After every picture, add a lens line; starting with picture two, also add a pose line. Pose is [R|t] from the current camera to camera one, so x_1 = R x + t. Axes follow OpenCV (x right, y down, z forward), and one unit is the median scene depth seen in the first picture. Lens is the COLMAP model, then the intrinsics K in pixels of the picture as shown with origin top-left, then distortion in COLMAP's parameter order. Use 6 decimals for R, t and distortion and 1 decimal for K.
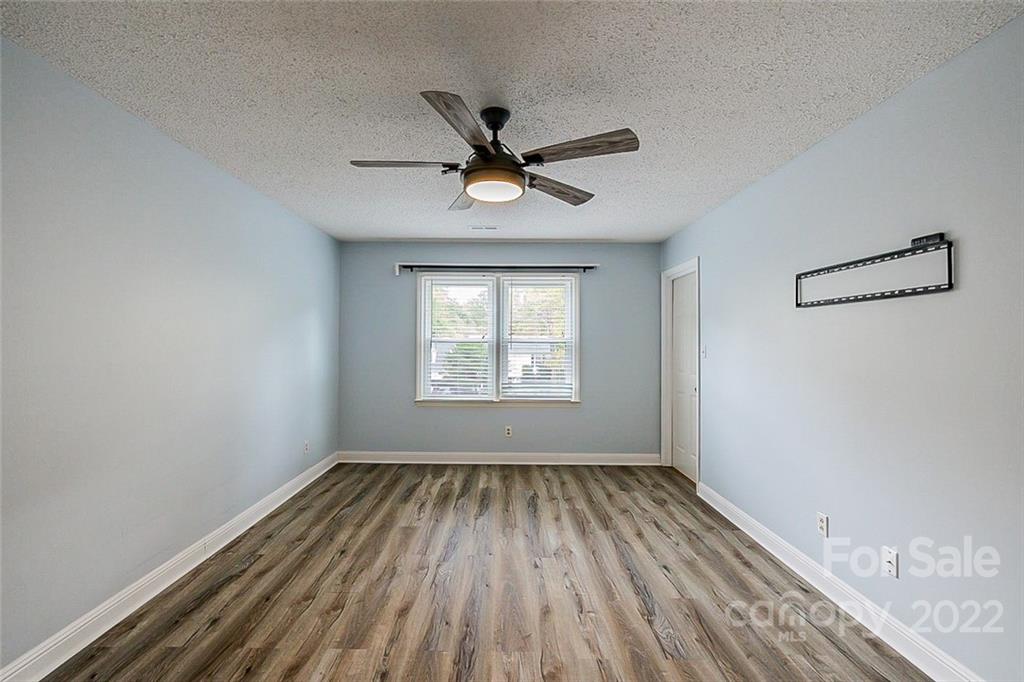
lens RADIAL K [[433.6, 0, 508.8], [0, 433.6, 342.4], [0, 0, 1]] dist [-0.000219, -0.000042]
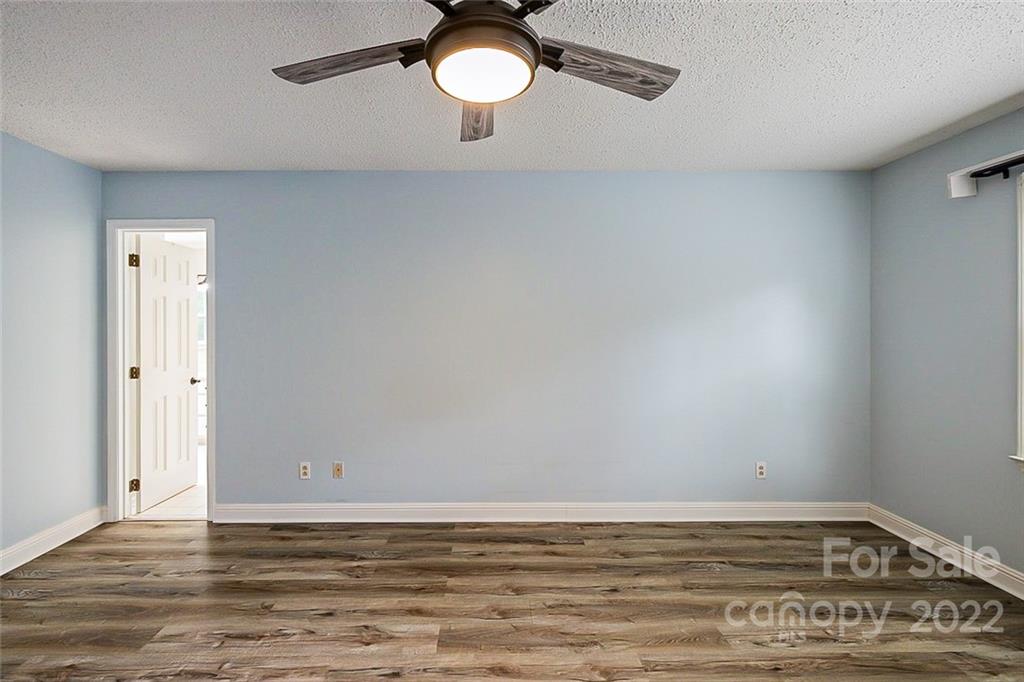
lens RADIAL K [[446.8, 0, 492.8], [0, 446.8, 323.2], [0, 0, 1]] dist [0.000586, 0.000793]
pose [[-0.017022, -0.021182, -0.999631, 0.448871], [0.000376, 0.999775, -0.021192, 0.005861], [0.999855, -0.000736, -0.017010, 0.772627]]
